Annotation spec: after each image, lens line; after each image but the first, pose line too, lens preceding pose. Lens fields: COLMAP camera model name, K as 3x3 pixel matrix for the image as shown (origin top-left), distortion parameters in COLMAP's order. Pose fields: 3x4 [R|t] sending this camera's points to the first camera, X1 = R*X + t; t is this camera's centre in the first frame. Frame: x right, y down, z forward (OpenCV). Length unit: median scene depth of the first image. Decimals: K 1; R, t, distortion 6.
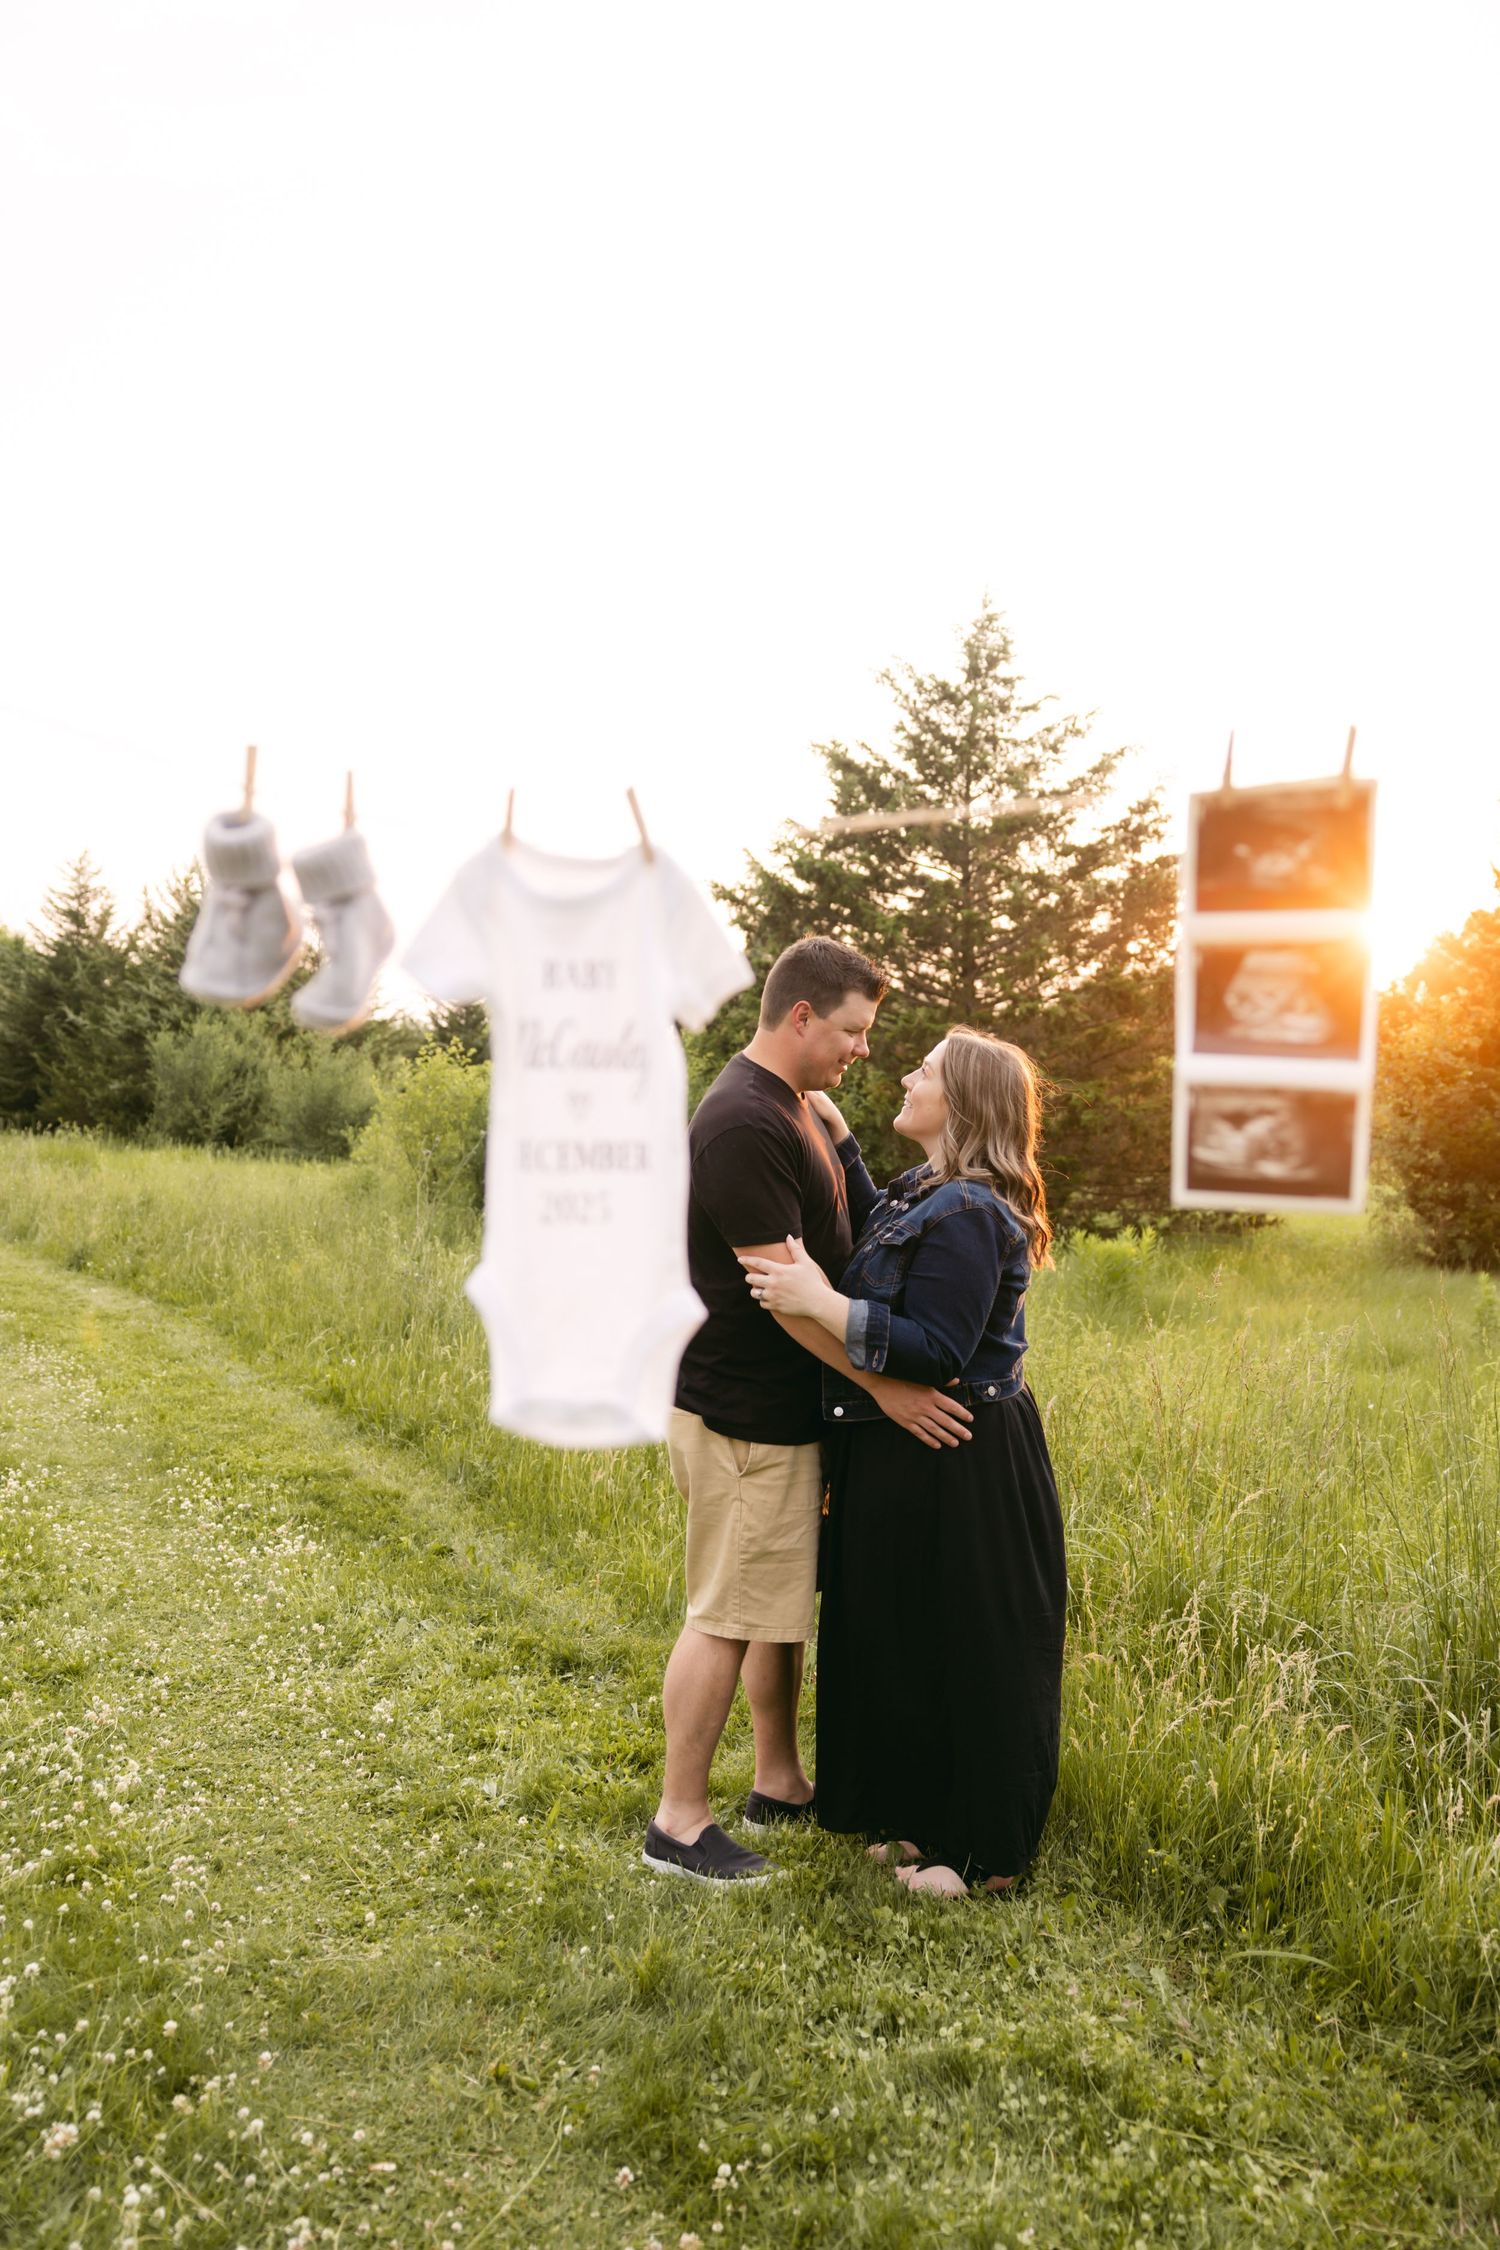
lens RADIAL K [[1802.9, 0, 749.8], [0, 1802.9, 1135.4], [0, 0, 1]] dist [0.000711, 0.019067]
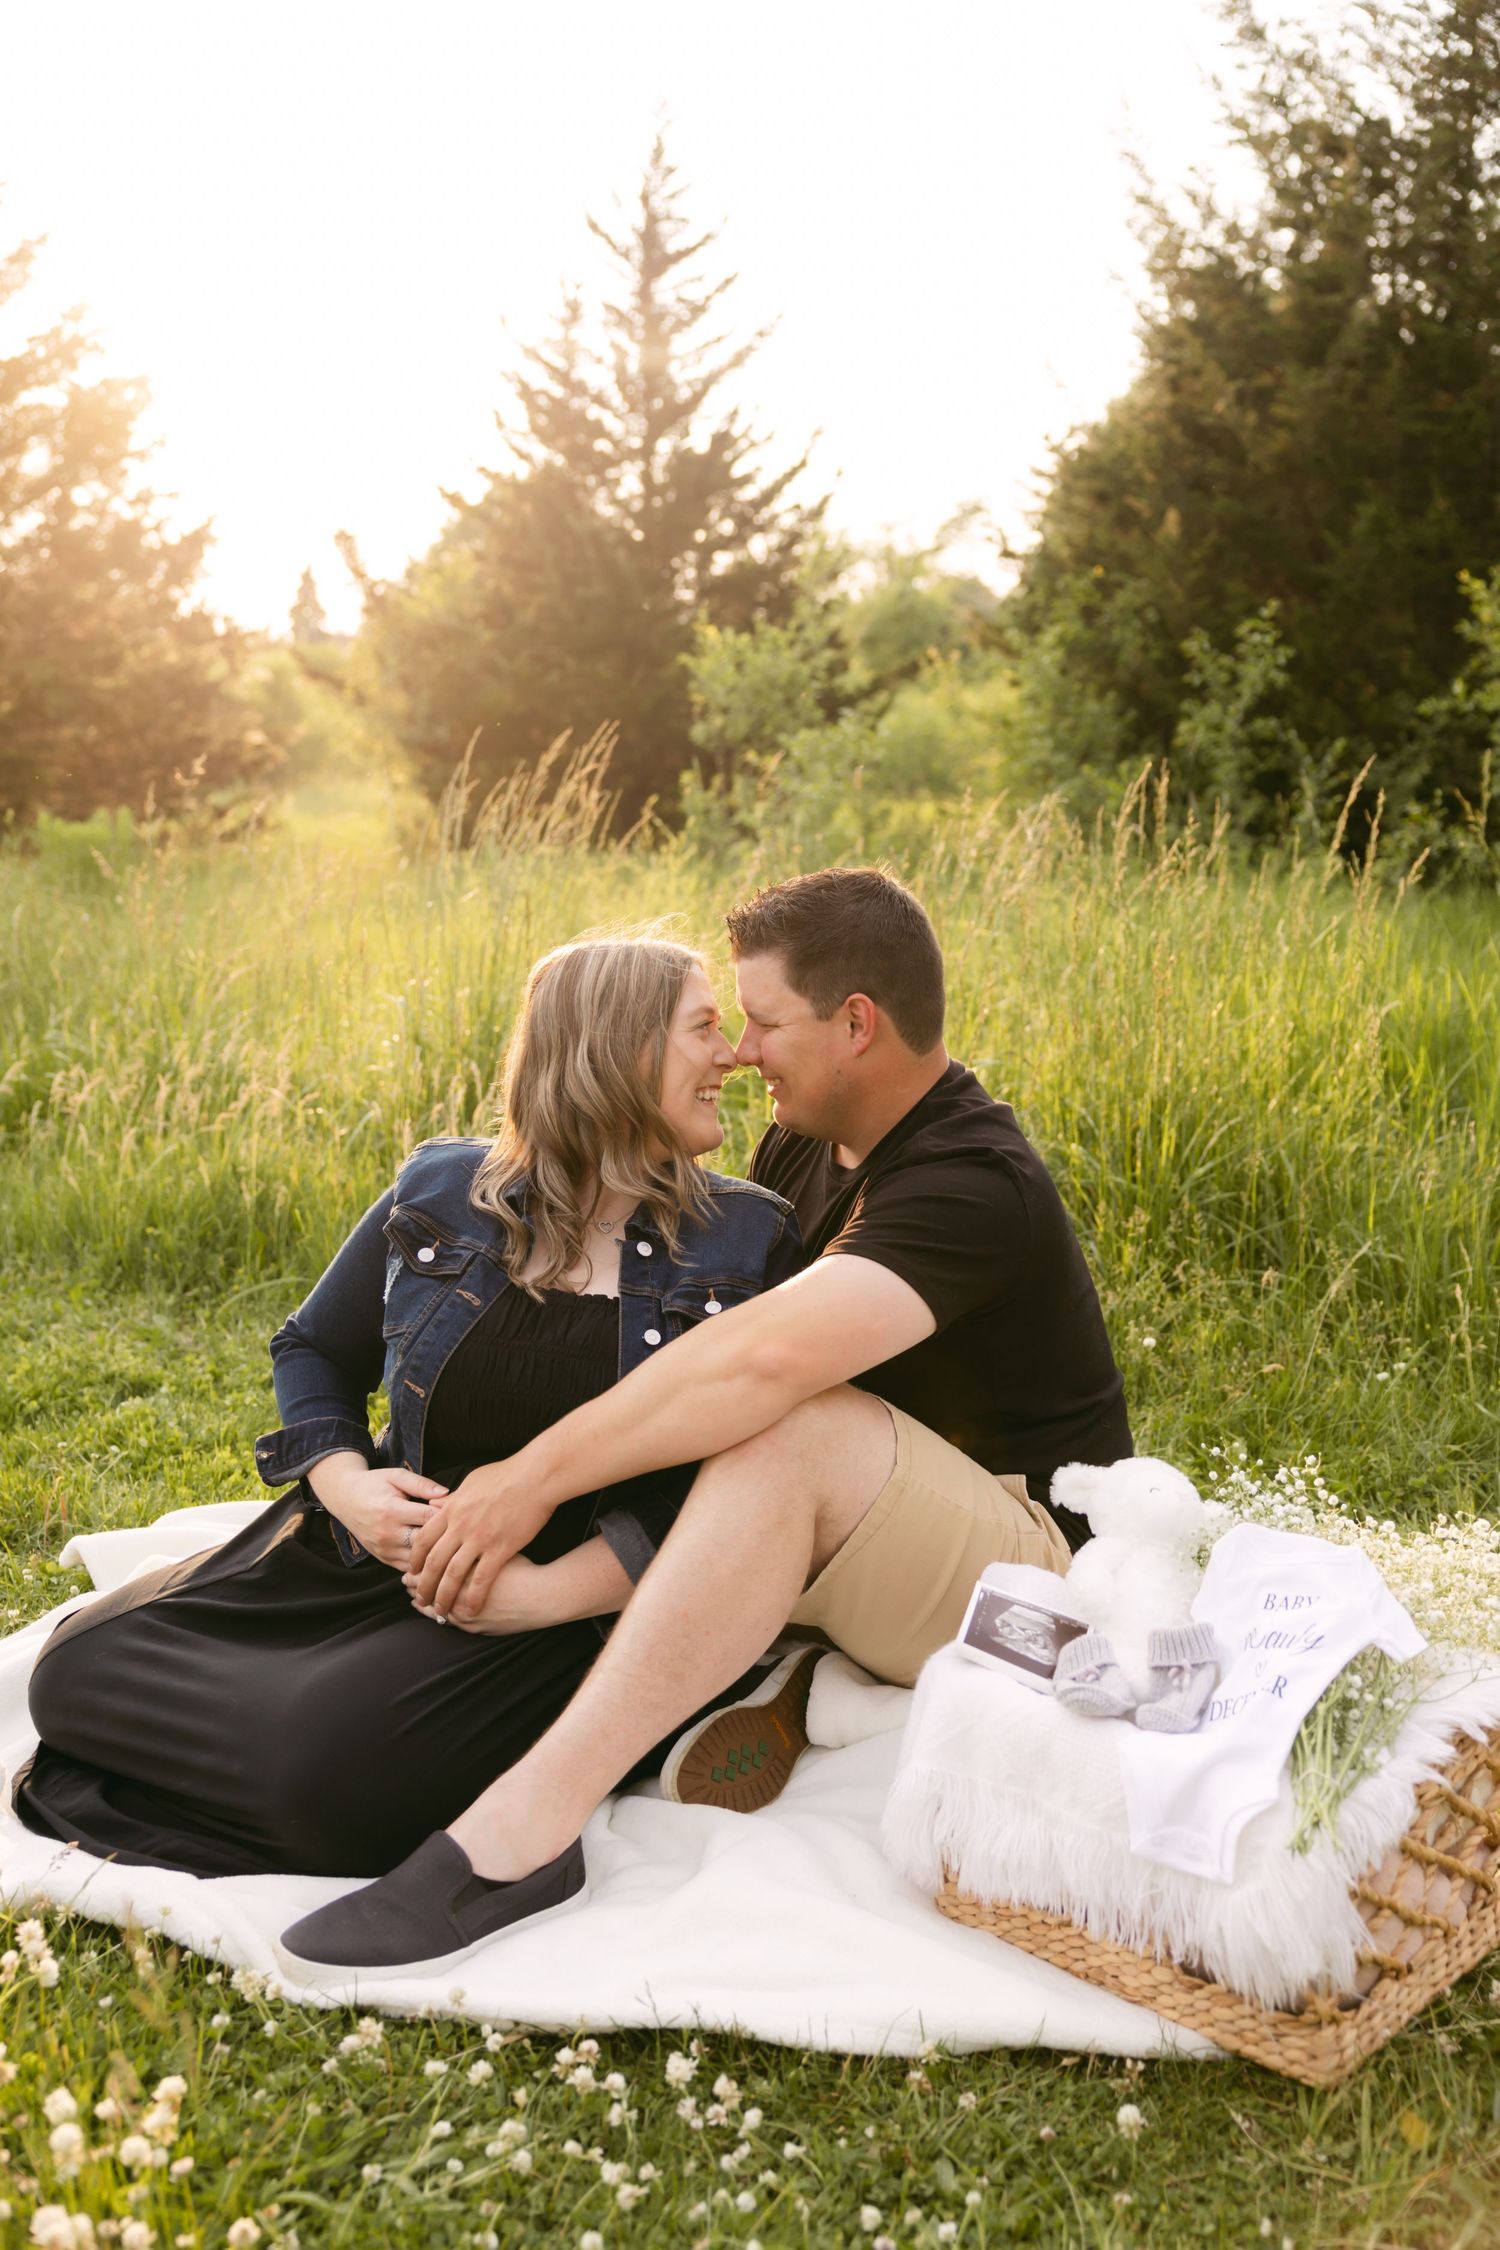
lens RADIAL K [[2343.8, 0, 768.0], [0, 2343.8, 1121.2], [0, 0, 1]] dist [0.037622, 0.000000]
pose [[0.886574, -0.100988, 0.451428, -0.020732], [0.041561, 0.989322, 0.139696, 0.041707], [-0.460716, -0.105090, 0.881304, -0.107727]]
